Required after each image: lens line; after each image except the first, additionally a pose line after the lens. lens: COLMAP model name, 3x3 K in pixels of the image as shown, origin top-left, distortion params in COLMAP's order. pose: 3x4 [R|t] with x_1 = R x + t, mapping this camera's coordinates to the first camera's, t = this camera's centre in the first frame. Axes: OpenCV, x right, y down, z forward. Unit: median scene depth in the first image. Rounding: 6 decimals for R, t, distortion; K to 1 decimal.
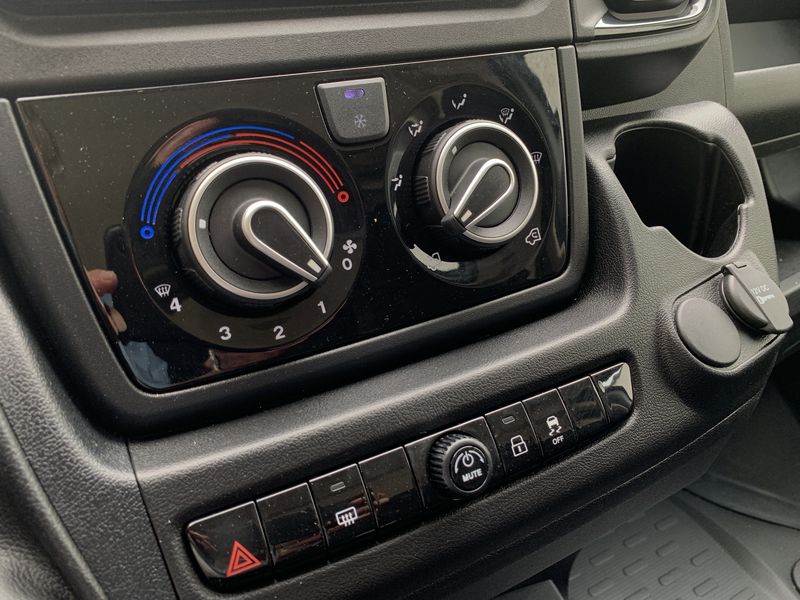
lens RADIAL K [[619.3, 0, 400.0], [0, 619.3, 300.0], [0, 0, 1]] dist [-0.003493, -0.003555]
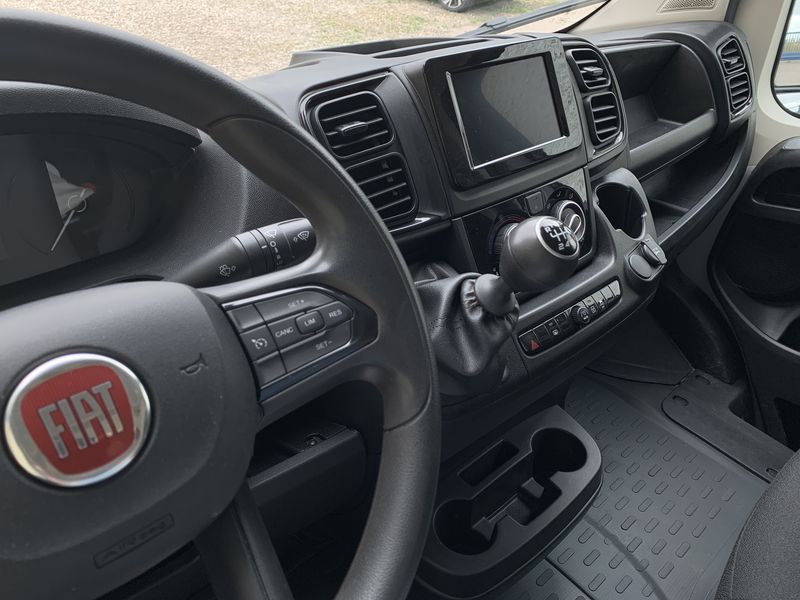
lens RADIAL K [[601.5, 0, 400.0], [0, 601.5, 300.0], [0, 0, 1]] dist [-0.011433, -0.003873]
pose [[0.974486, -0.106672, 0.197481, -1.033832], [0.097228, 0.993632, 0.056945, -0.054189], [-0.202297, -0.036291, 0.978651, -1.331388]]
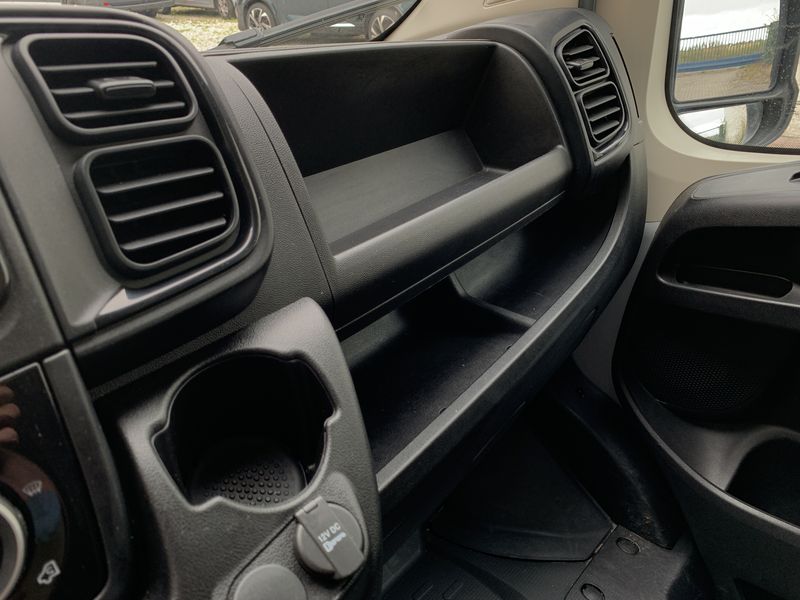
lens RADIAL K [[619.3, 0, 400.0], [0, 619.3, 300.0], [0, 0, 1]] dist [-0.003493, -0.003555]
pose [[0.950604, -0.175023, 0.256358, 0.506689], [0.184497, 0.982745, -0.013185, -0.361420], [-0.249627, 0.059830, 0.966492, -0.031034]]
